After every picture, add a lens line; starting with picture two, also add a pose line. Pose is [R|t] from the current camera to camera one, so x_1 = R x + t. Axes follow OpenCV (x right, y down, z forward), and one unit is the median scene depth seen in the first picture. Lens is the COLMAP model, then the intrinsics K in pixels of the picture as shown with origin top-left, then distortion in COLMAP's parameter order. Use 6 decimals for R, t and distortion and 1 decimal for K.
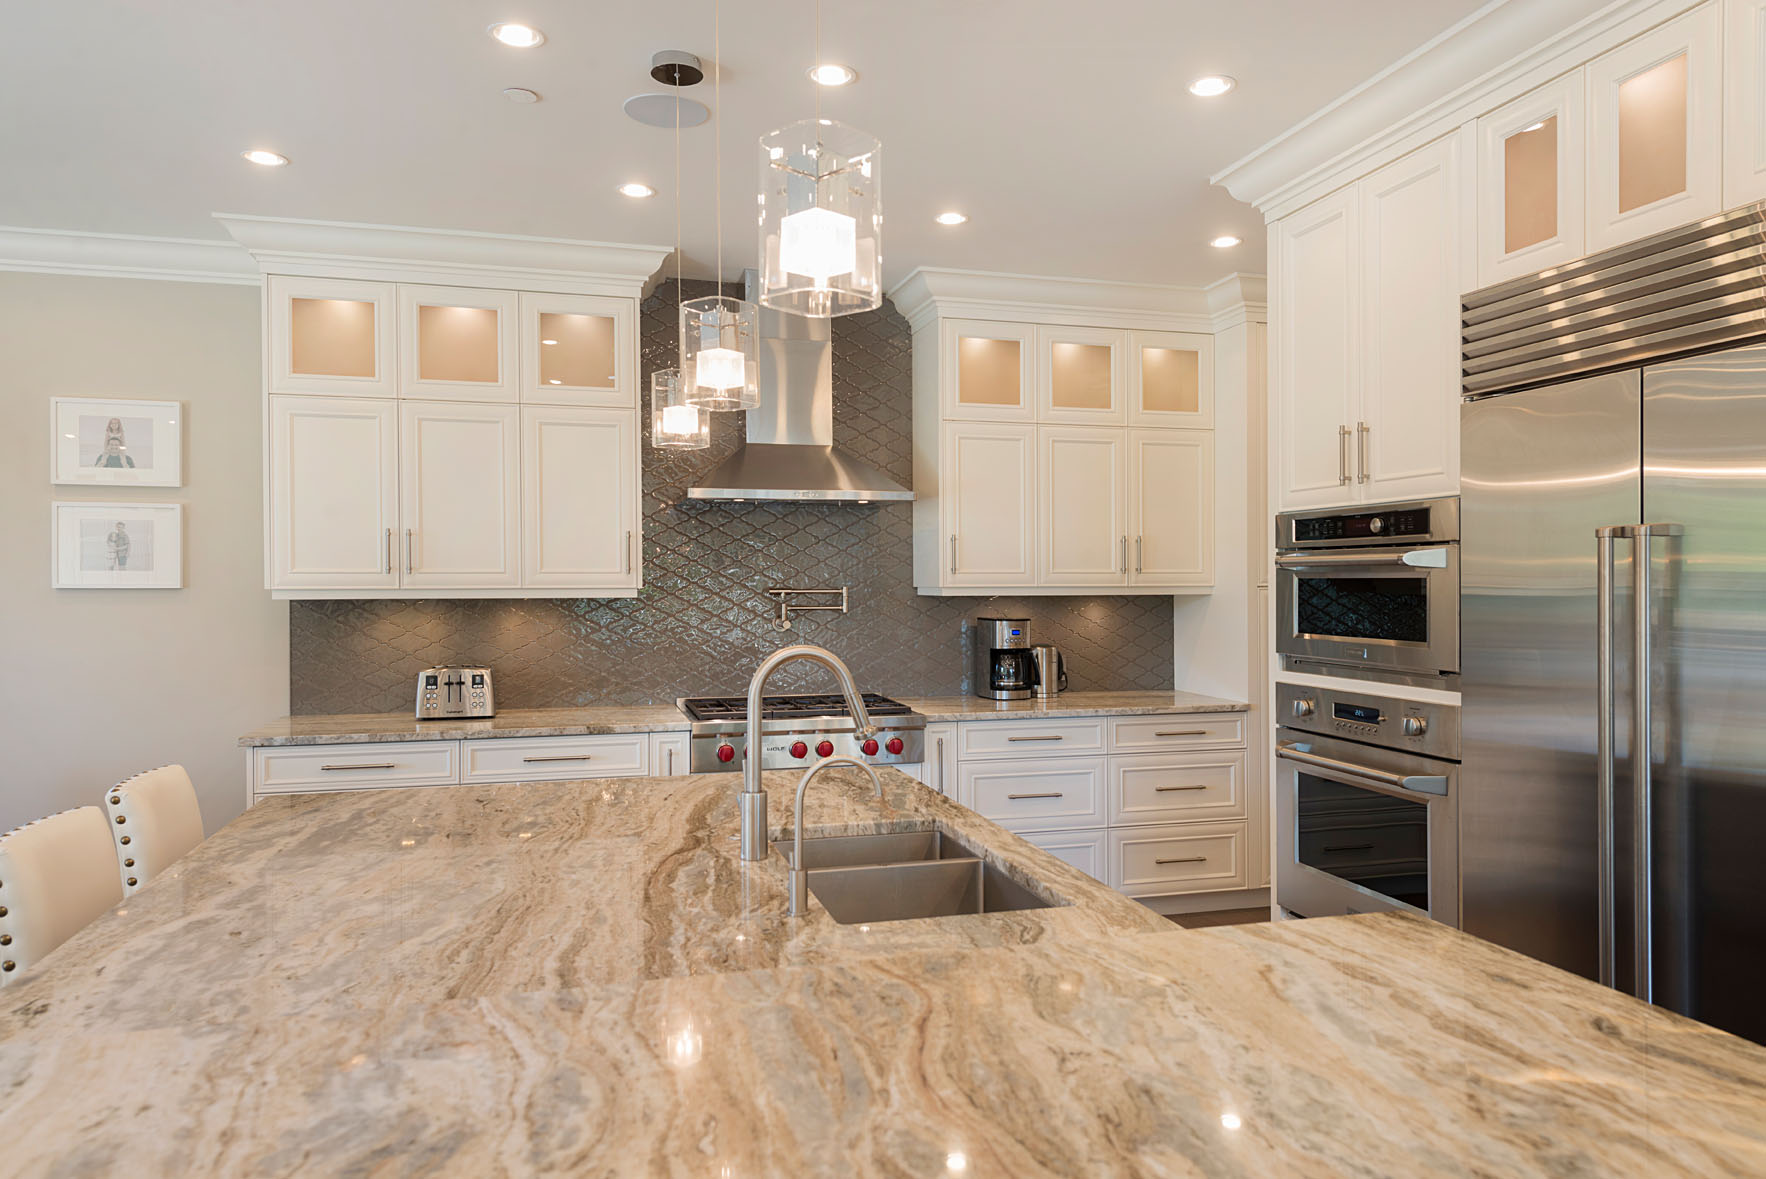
lens RADIAL K [[1179.5, 0, 907.9], [0, 1179.5, 577.5], [0, 0, 1]] dist [-0.012441, -0.009484]
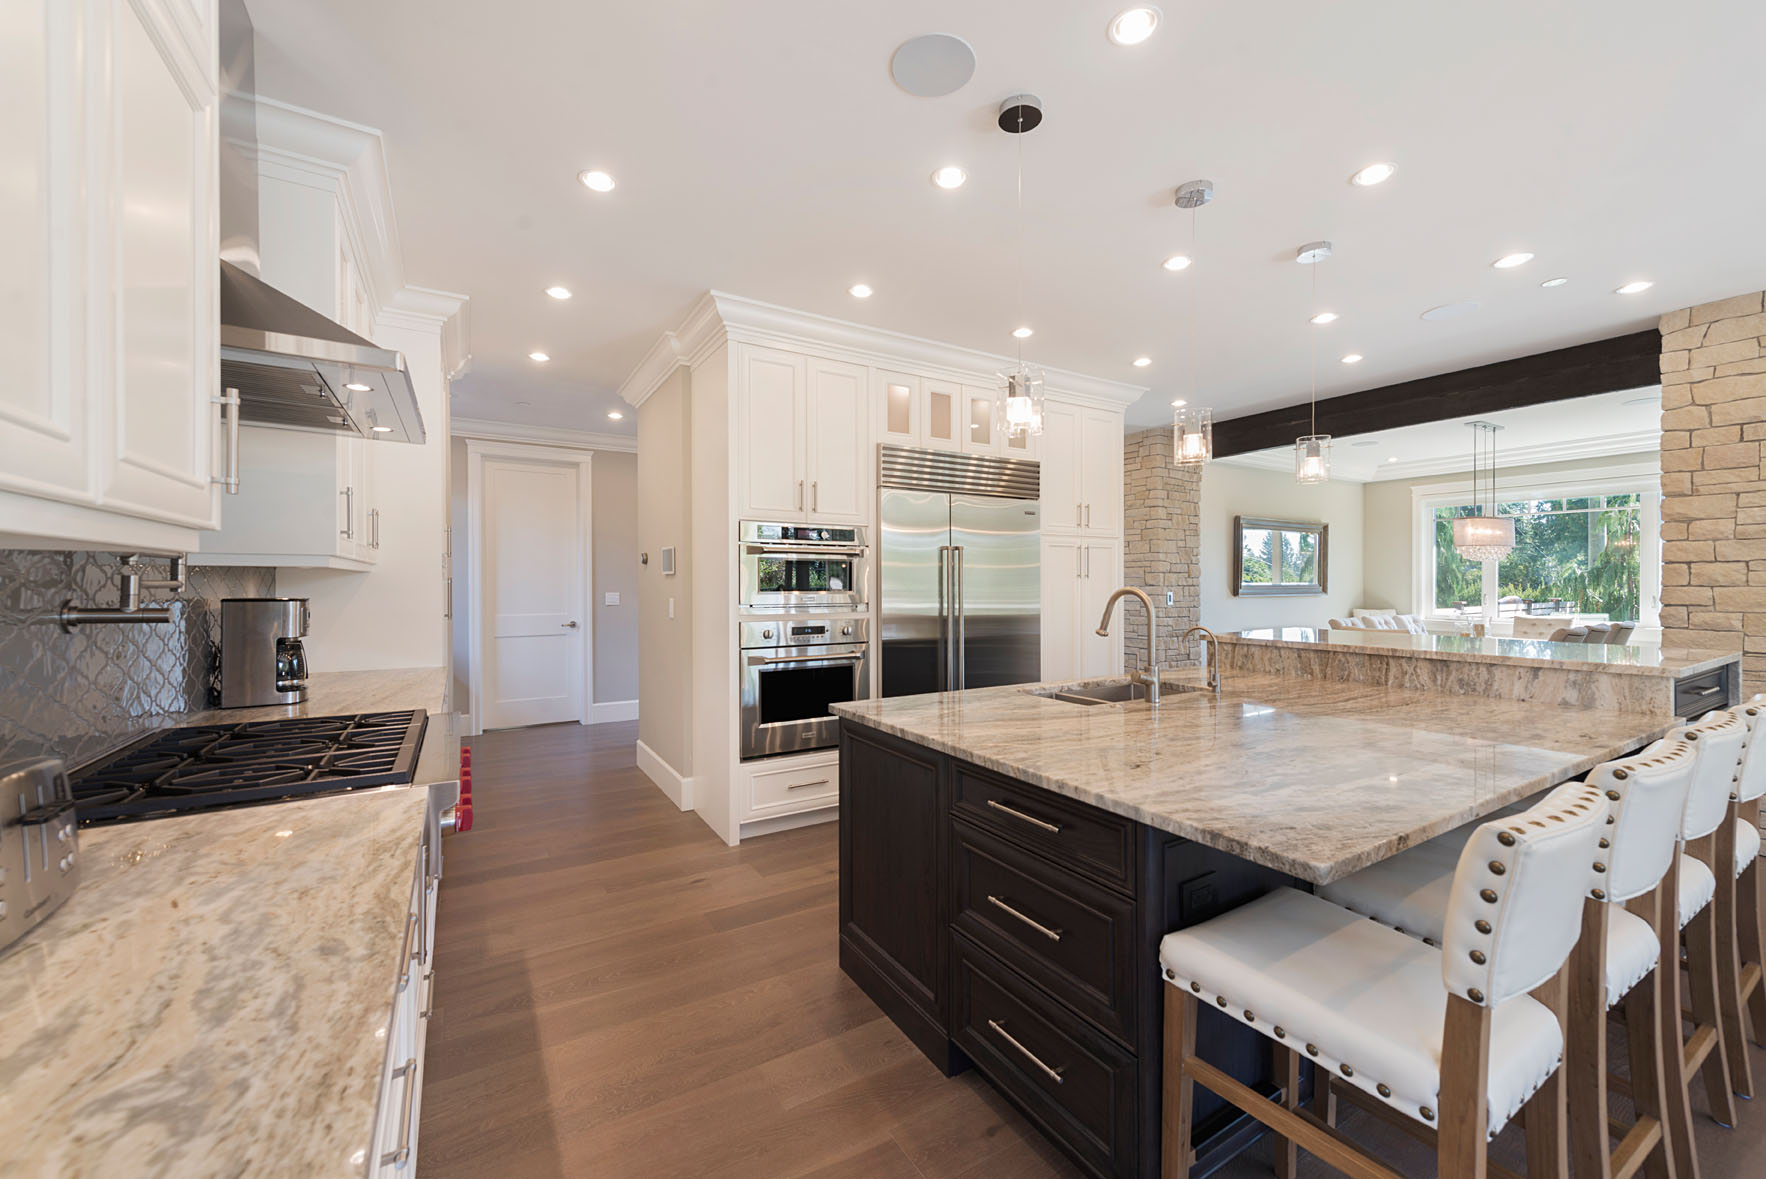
lens RADIAL K [[711.0, 0, 859.8], [0, 711.0, 587.4], [0, 0, 1]] dist [0.006274, -0.001649]
pose [[-0.244457, -0.002327, 0.969657, -0.542652], [-0.001280, 0.999997, 0.002077, 0.029214], [-0.969659, -0.000733, -0.244459, 0.846077]]
